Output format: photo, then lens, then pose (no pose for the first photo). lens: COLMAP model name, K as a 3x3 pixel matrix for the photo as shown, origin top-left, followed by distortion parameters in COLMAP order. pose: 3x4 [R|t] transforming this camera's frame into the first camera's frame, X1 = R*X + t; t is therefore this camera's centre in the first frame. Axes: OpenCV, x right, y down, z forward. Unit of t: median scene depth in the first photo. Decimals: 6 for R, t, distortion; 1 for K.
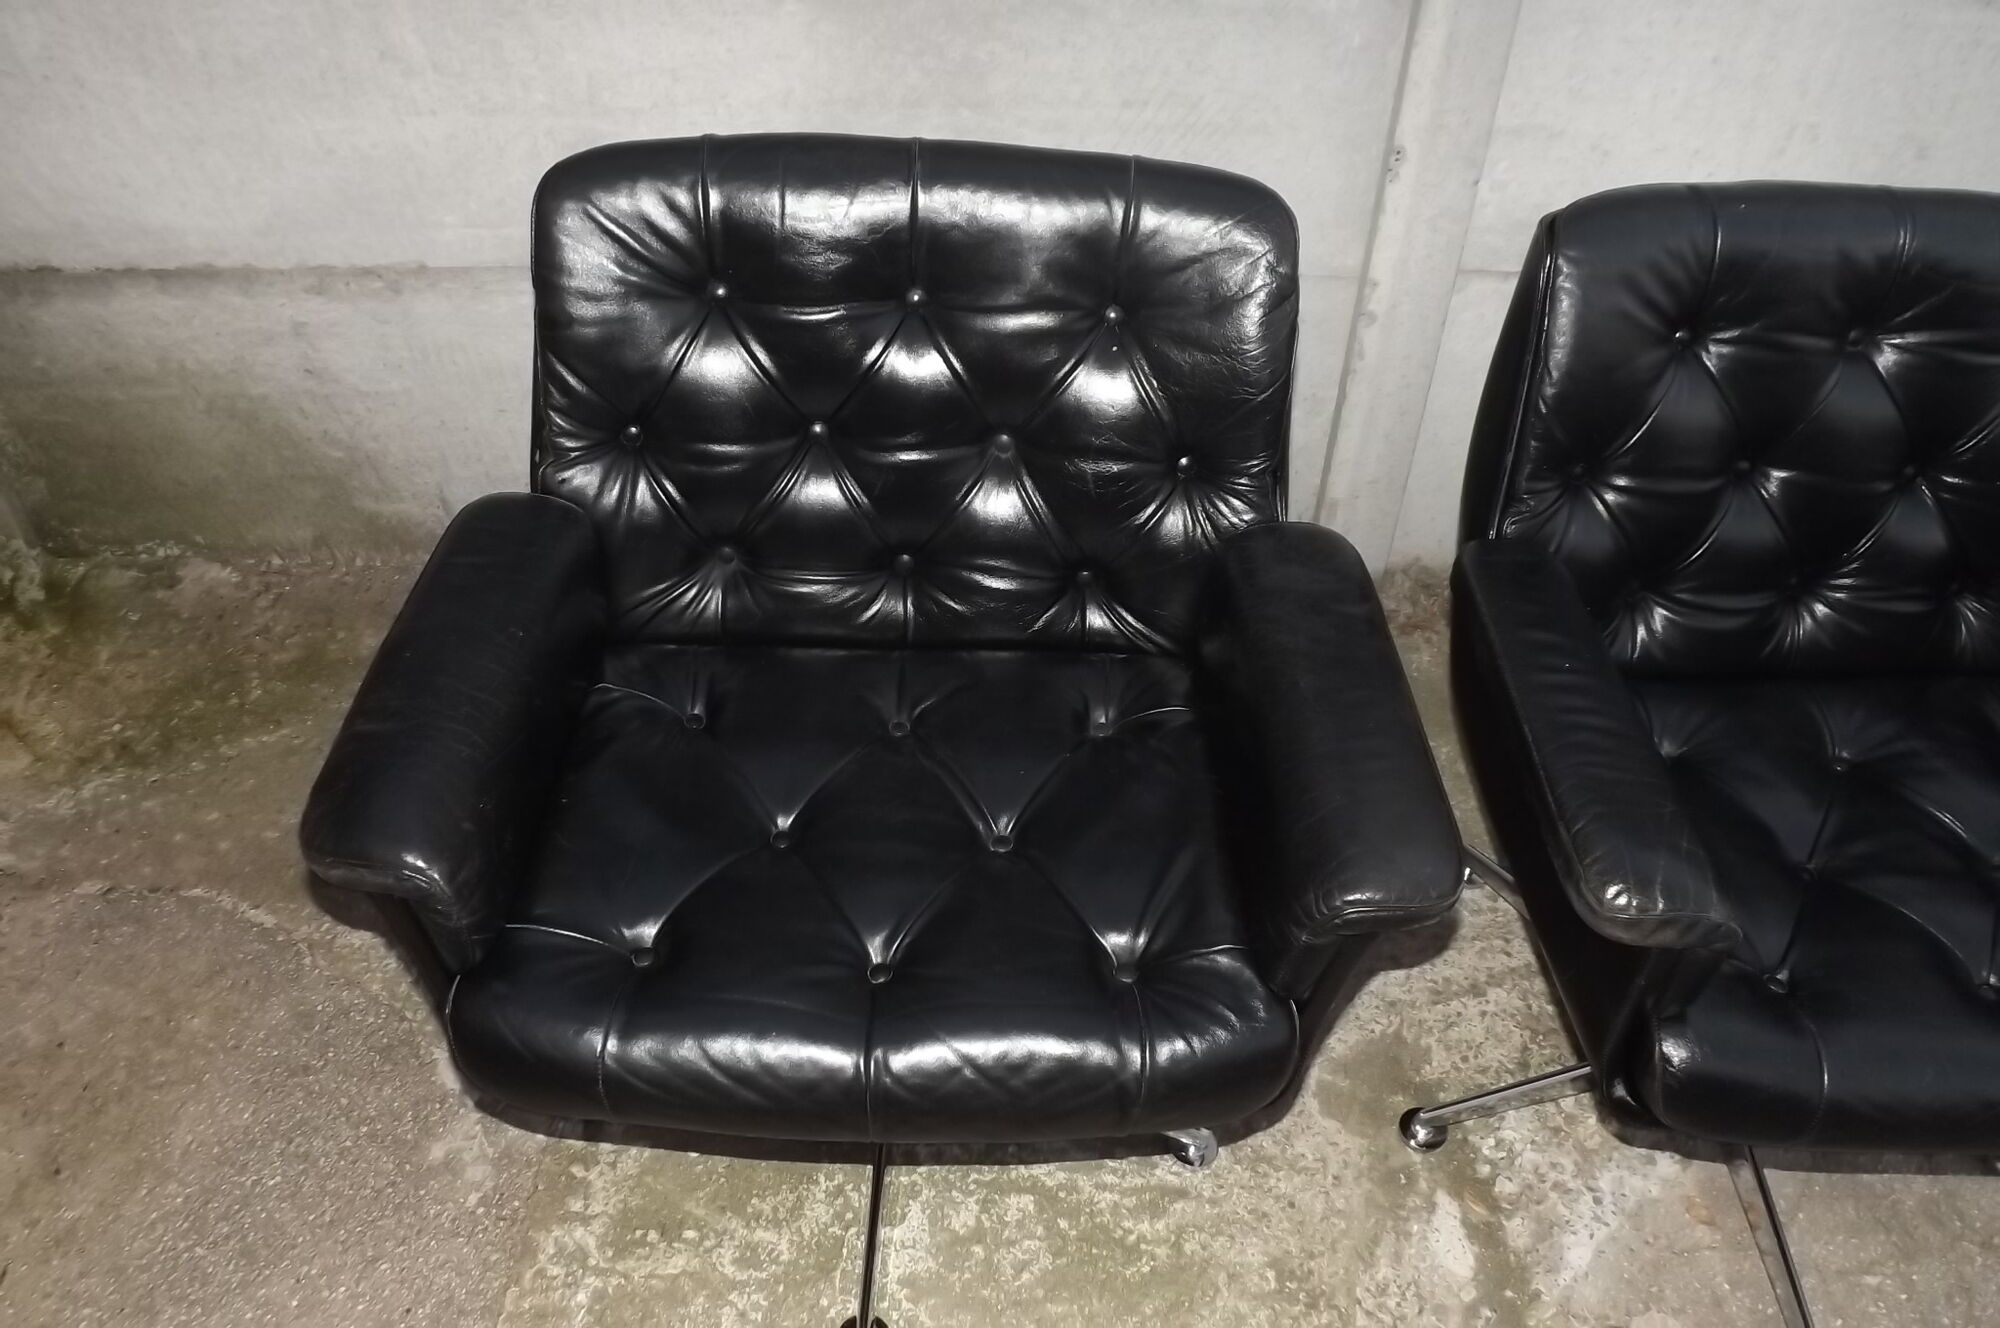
lens RADIAL K [[1439.2, 0, 1004.5], [0, 1439.2, 678.0], [0, 0, 1]] dist [-0.064980, 0.013959]
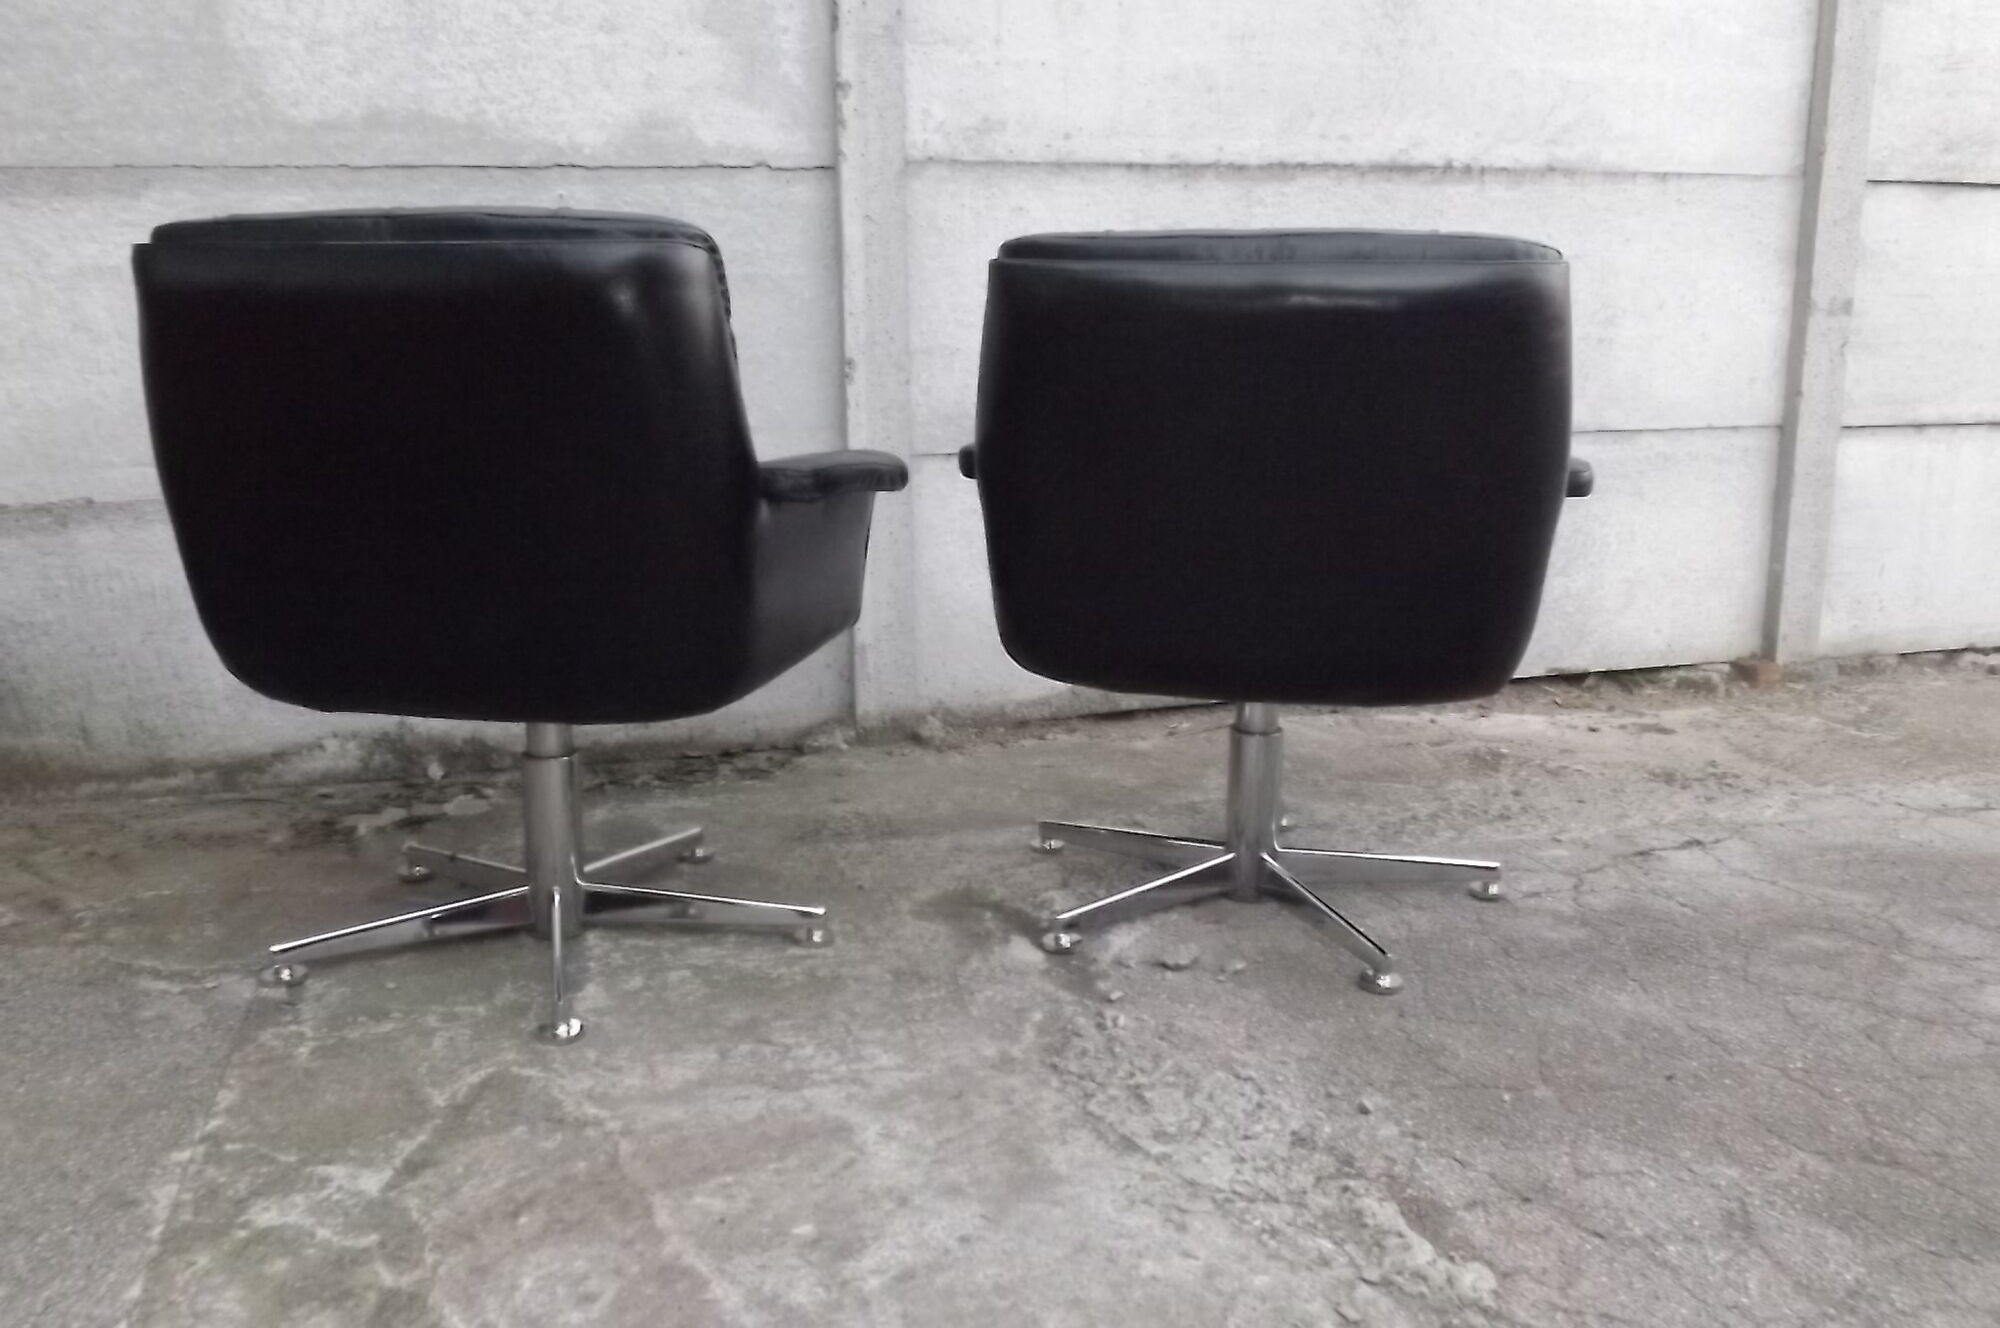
lens RADIAL K [[1620.6, 0, 998.3], [0, 1620.6, 670.7], [0, 0, 1]] dist [-0.003437, -0.002520]
pose [[0.954430, -0.098233, 0.281804, -0.091702], [0.219986, 0.869669, -0.441907, 0.798345], [-0.201666, 0.483762, 0.851648, -0.350099]]
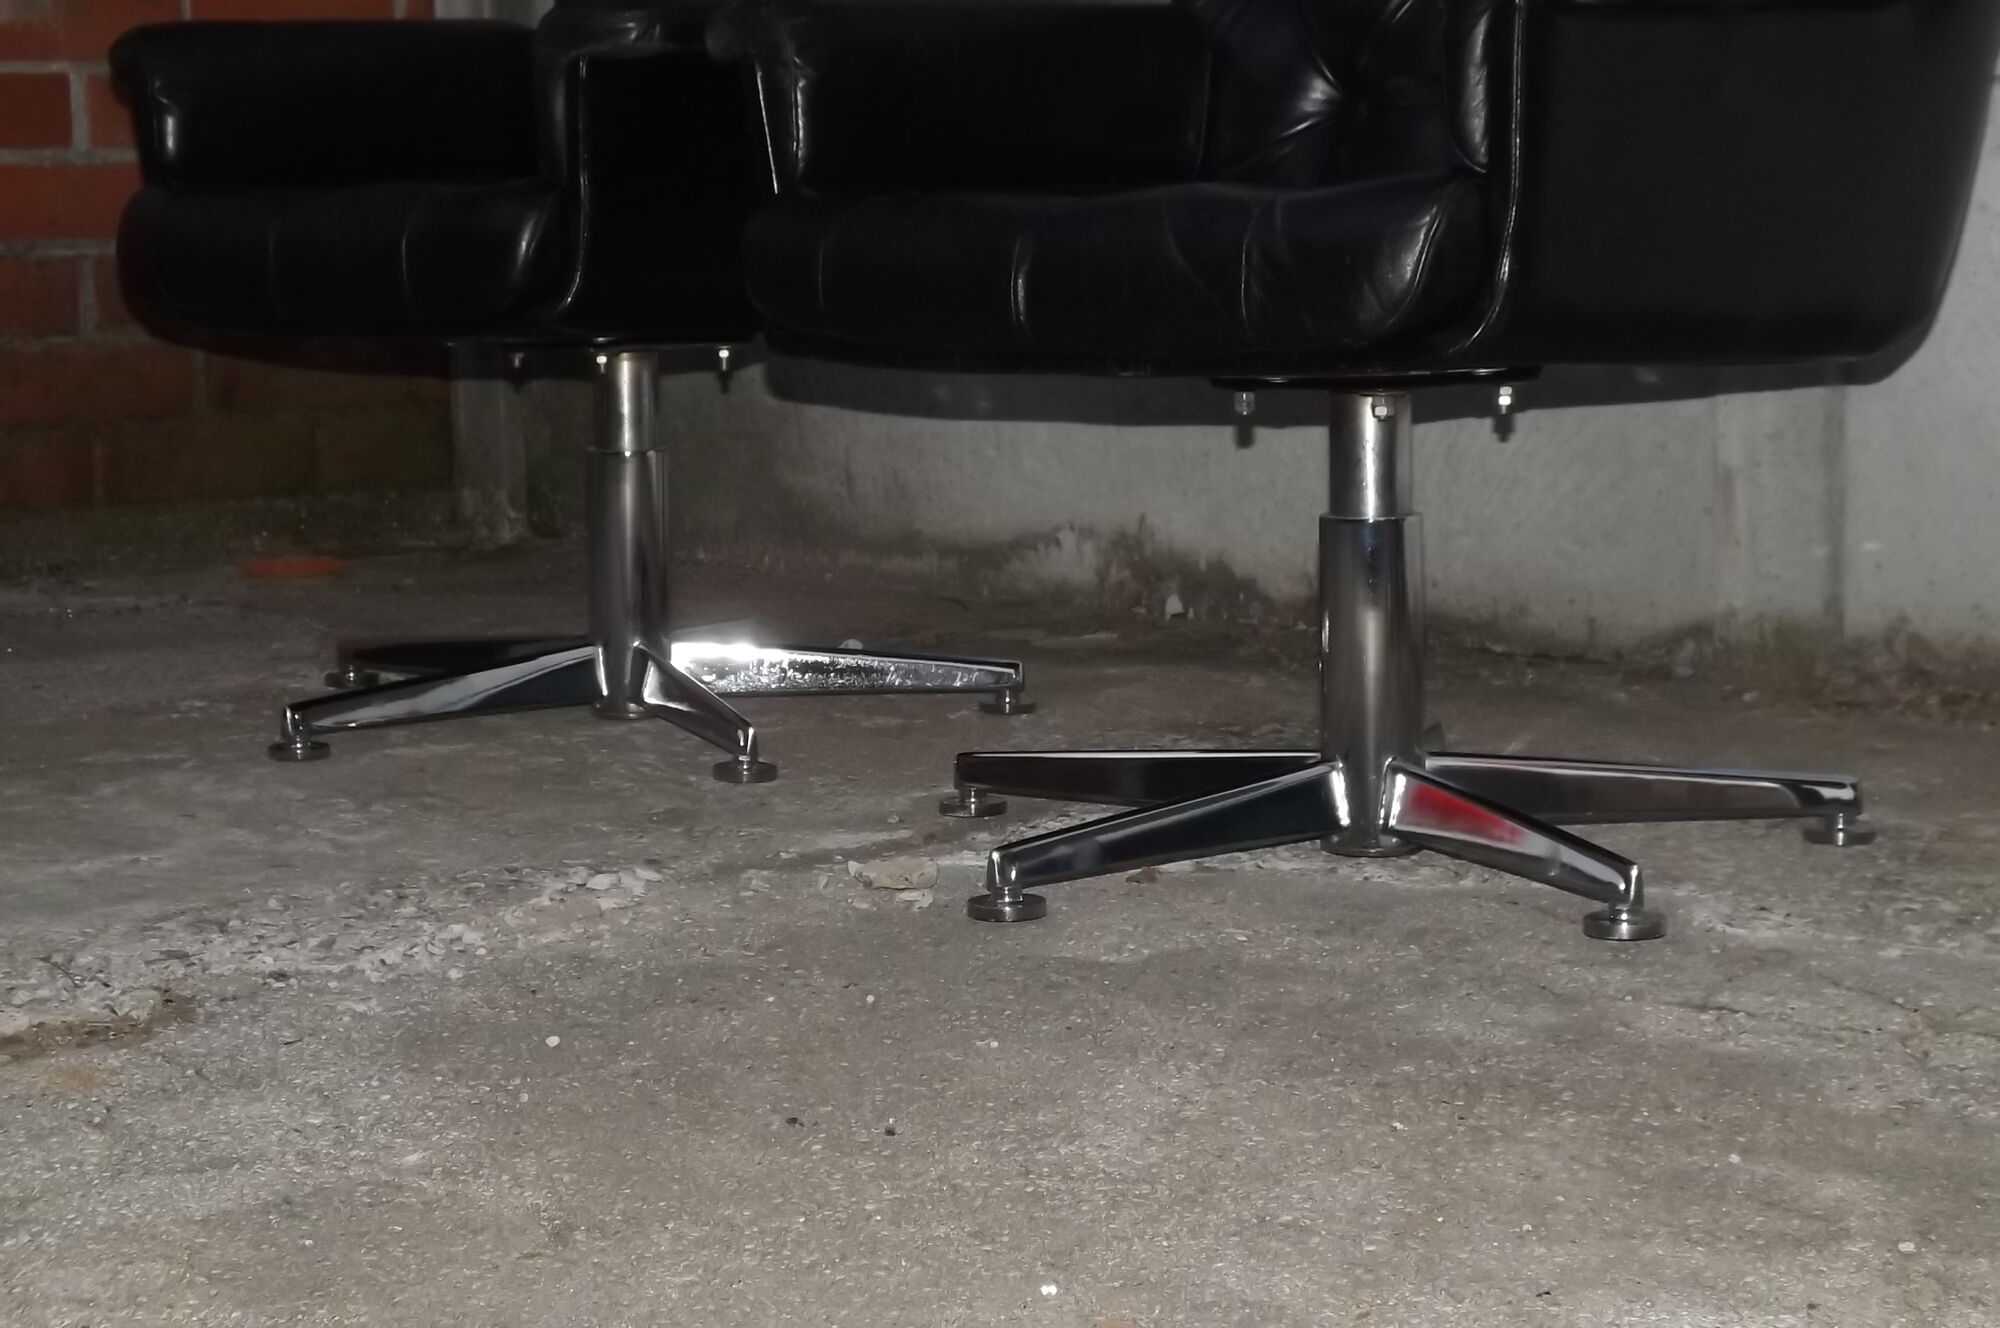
lens RADIAL K [[3730.2, 0, 1000.5], [0, 3730.2, 664.2], [0, 0, 1]] dist [-0.034151, 0.000000]
pose [[0.666792, 0.051269, -0.743478, 1.756228], [-0.451784, 0.821219, -0.348555, 0.938657], [0.592689, 0.568305, 0.570745, -0.106913]]
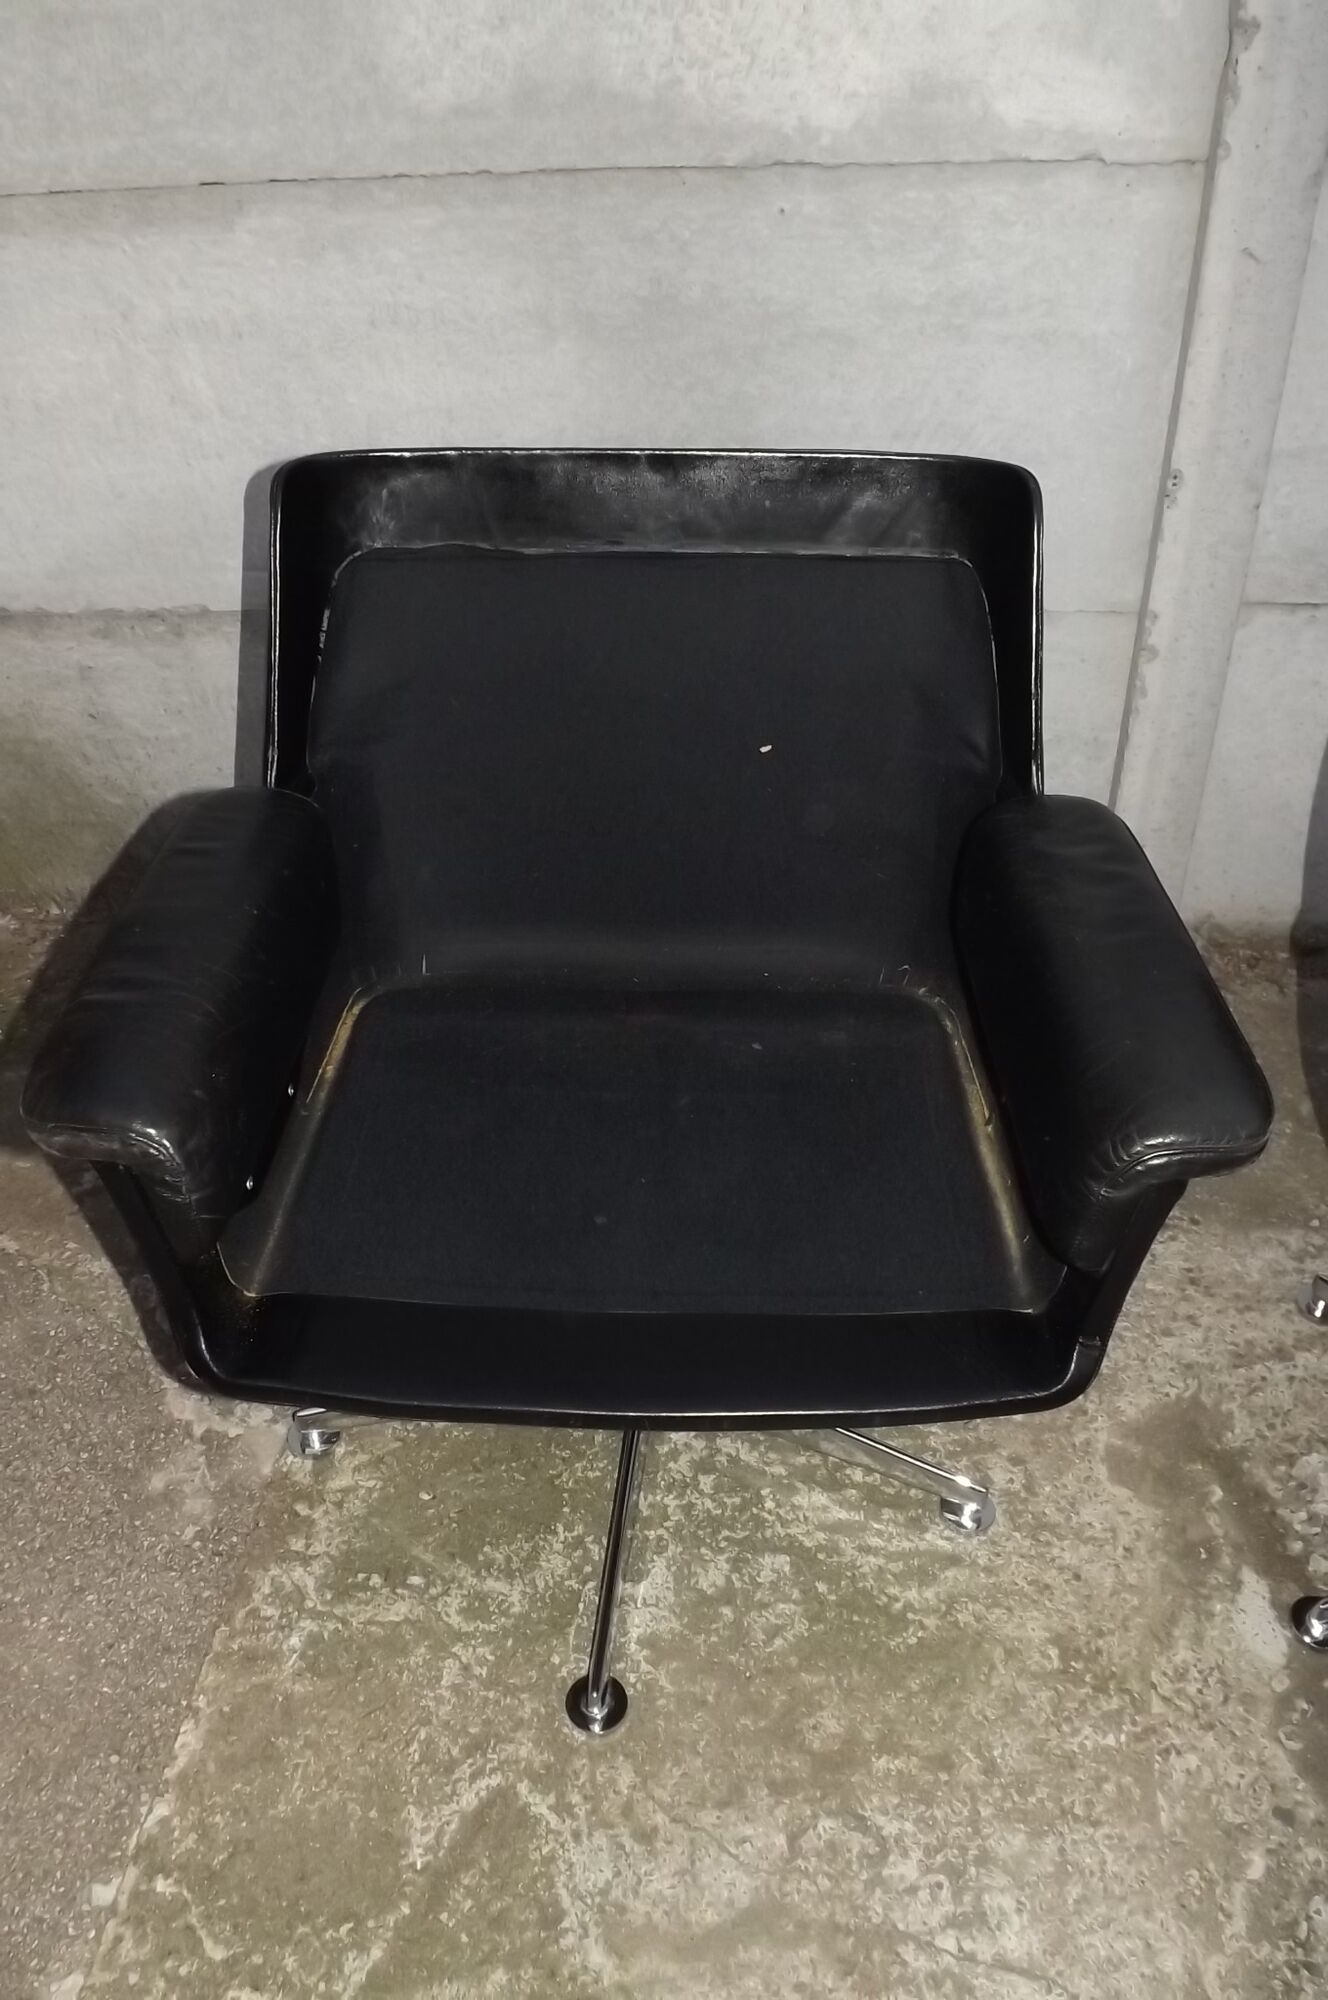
lens RADIAL K [[1439.2, 0, 684.5], [0, 1439.2, 943.6], [0, 0, 1]] dist [-0.064980, 0.013959]
pose [[0.996833, 0.006472, -0.079265, 0.022467], [-0.015675, 0.993120, -0.116045, 0.079900], [0.077969, 0.116920, 0.990076, 0.048662]]
